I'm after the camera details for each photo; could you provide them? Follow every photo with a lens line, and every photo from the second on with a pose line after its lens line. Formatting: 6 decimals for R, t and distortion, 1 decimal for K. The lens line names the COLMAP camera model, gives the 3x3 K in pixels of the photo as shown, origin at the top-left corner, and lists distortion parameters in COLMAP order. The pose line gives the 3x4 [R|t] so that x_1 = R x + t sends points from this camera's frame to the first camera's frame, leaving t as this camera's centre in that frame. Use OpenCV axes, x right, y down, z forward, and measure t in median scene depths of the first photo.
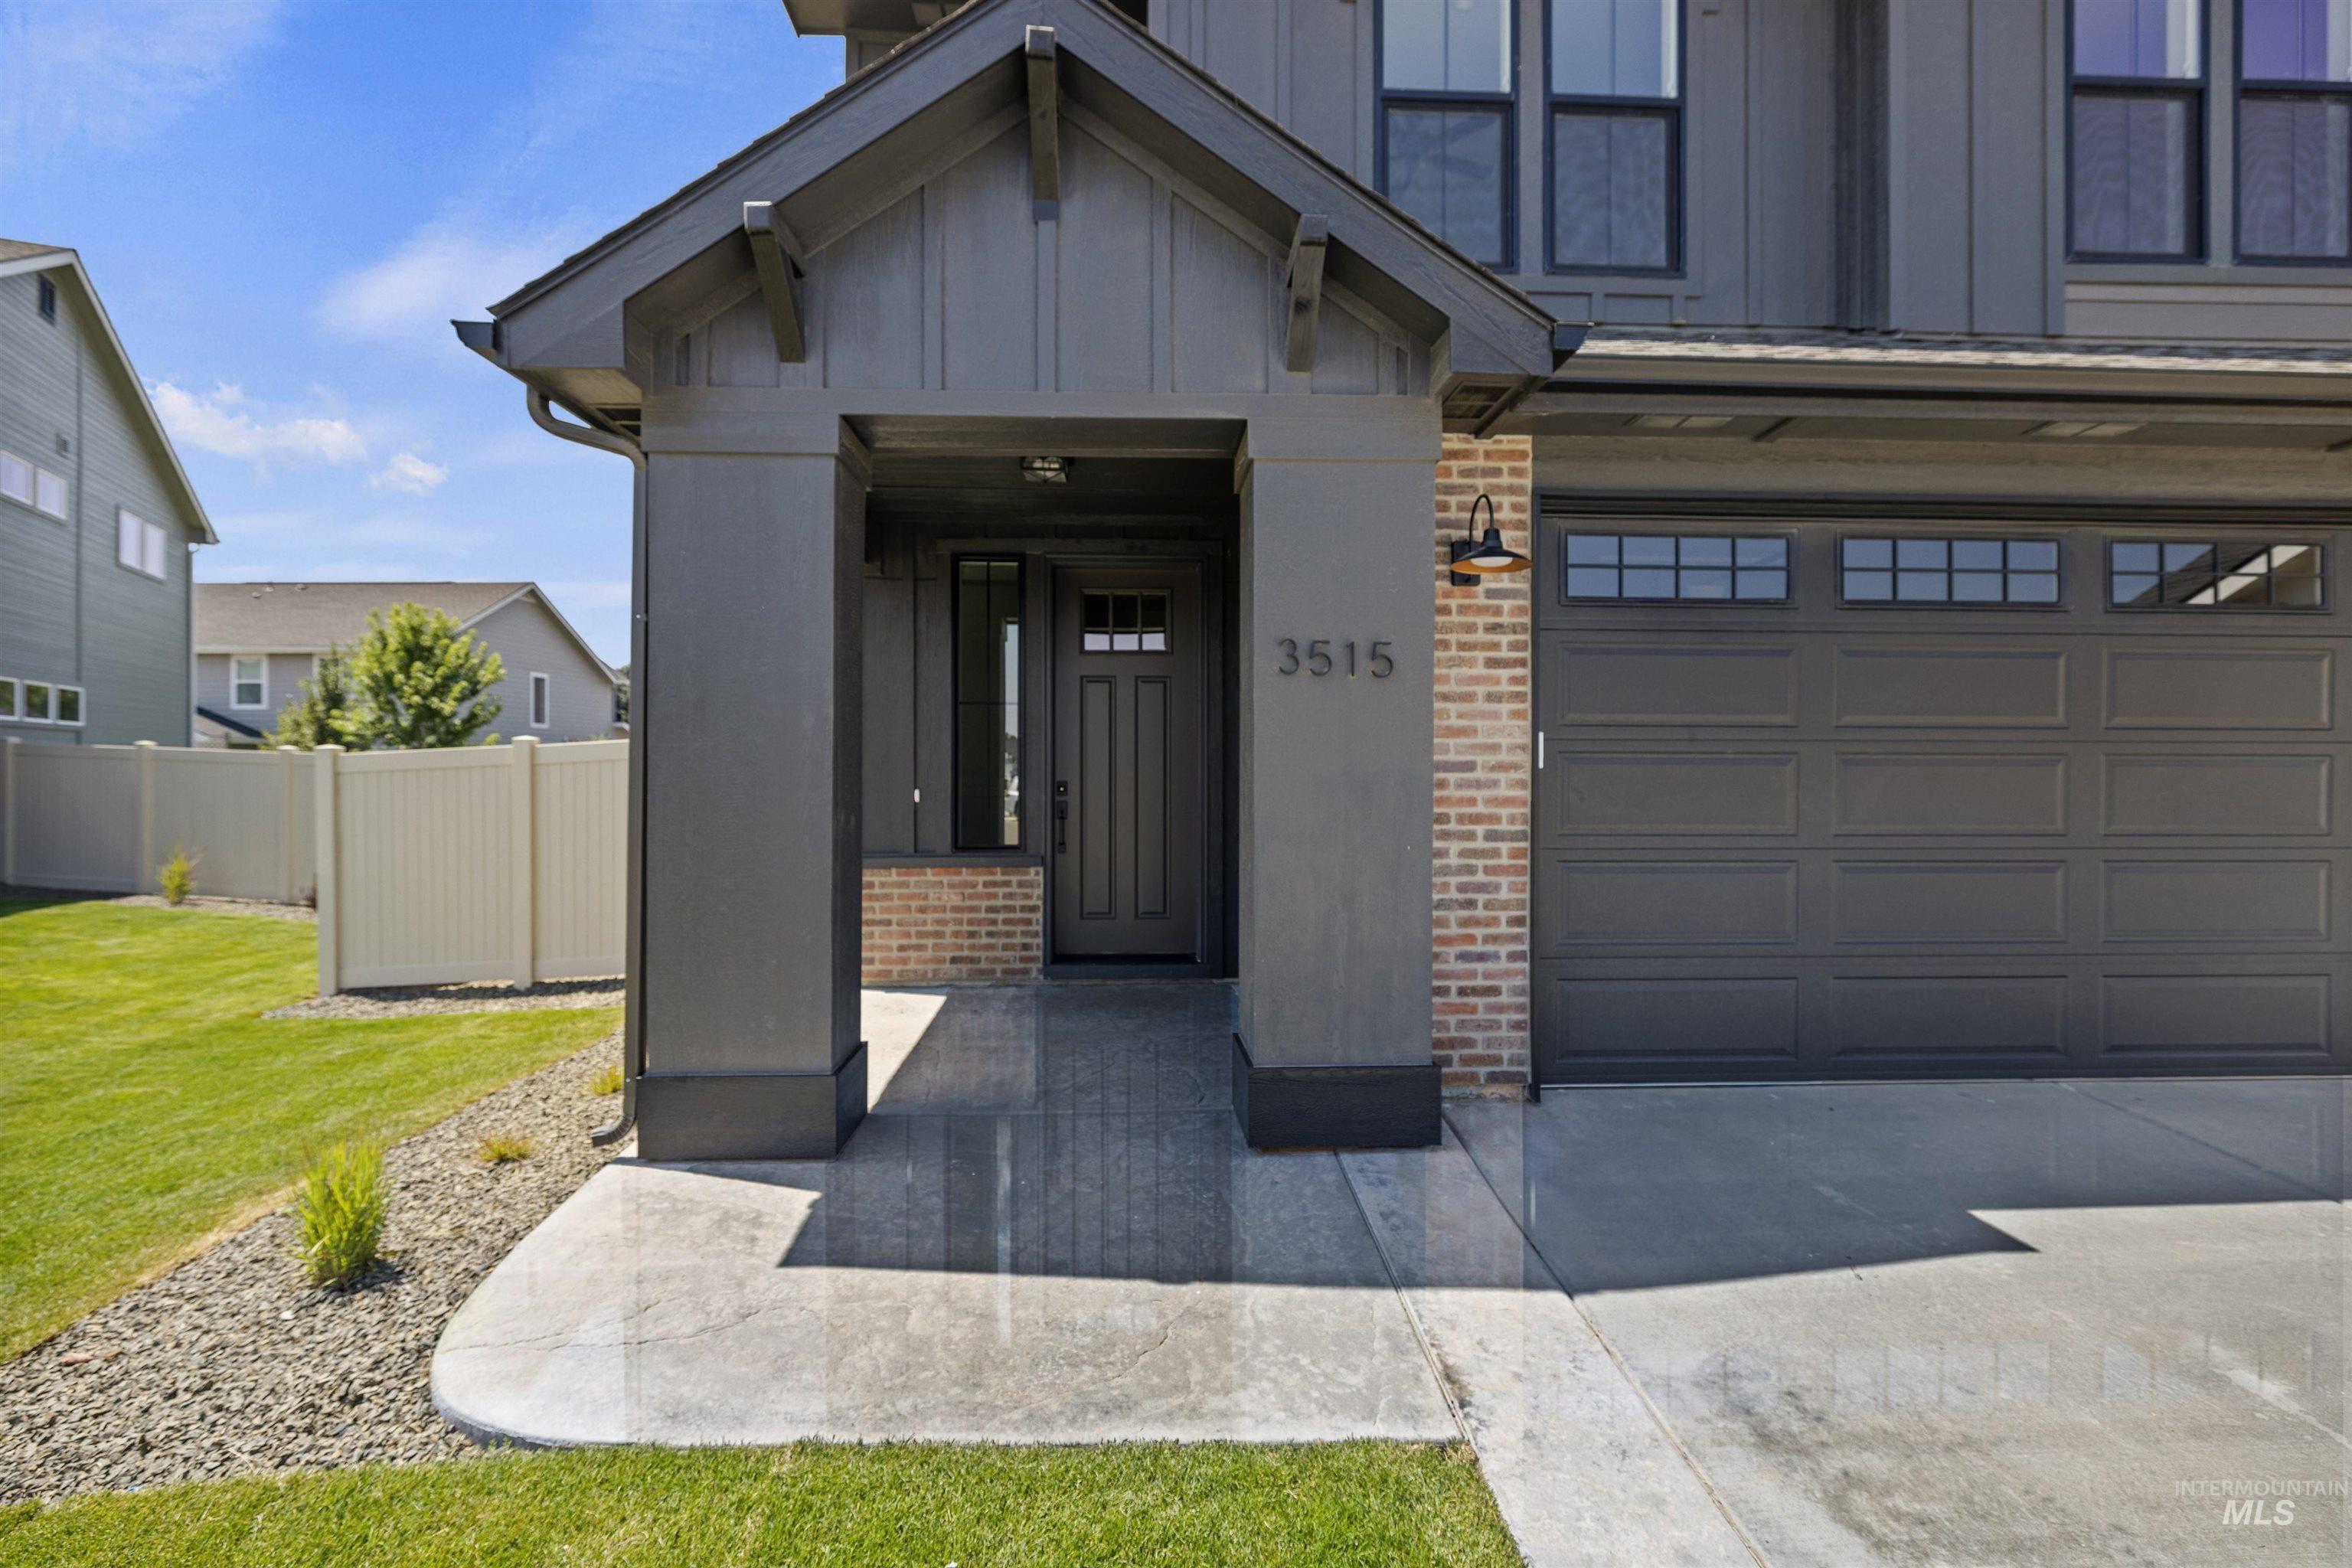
lens RADIAL K [[1003.9, 0, 1174.6], [0, 1003.9, 772.5], [0, 0, 1]] dist [0.001990, -0.000022]
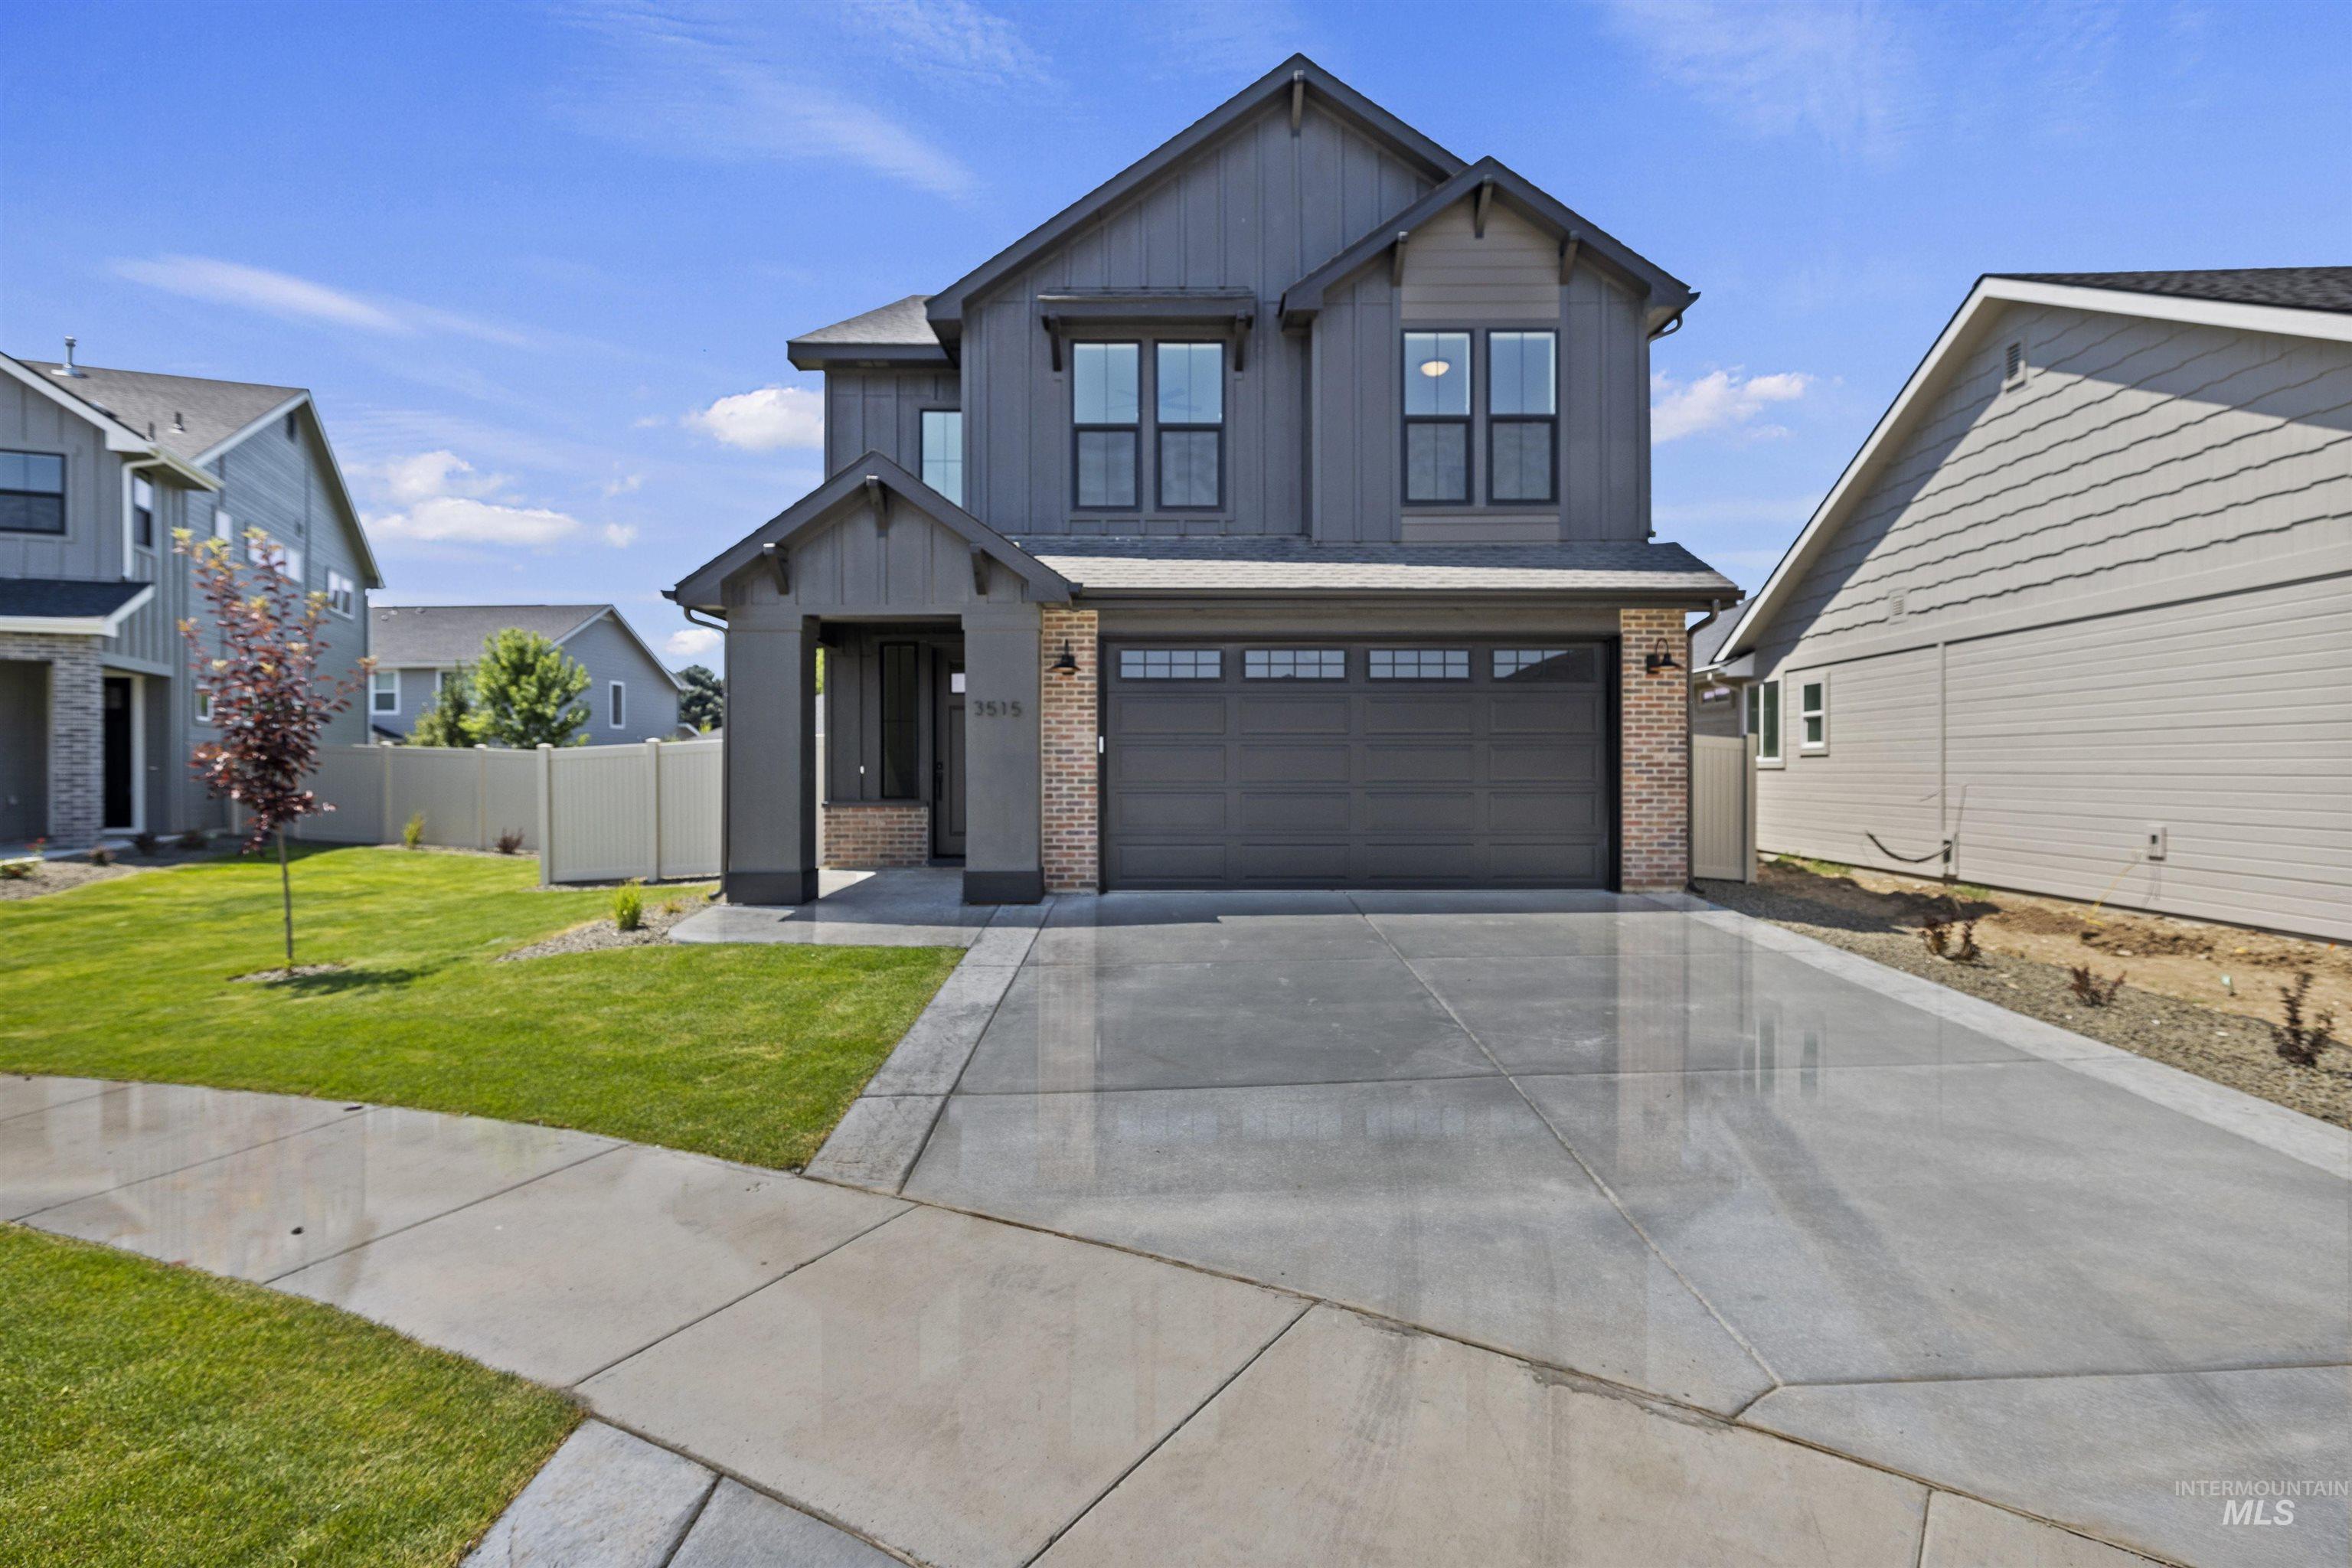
lens RADIAL K [[1003.9, 0, 1174.6], [0, 1003.9, 772.5], [0, 0, 1]] dist [0.001990, -0.000022]
pose [[0.999044, -0.002858, -0.043628, 0.418897], [0.003061, 0.999985, 0.004587, 0.021185], [0.043614, -0.004716, 0.999037, -0.877211]]
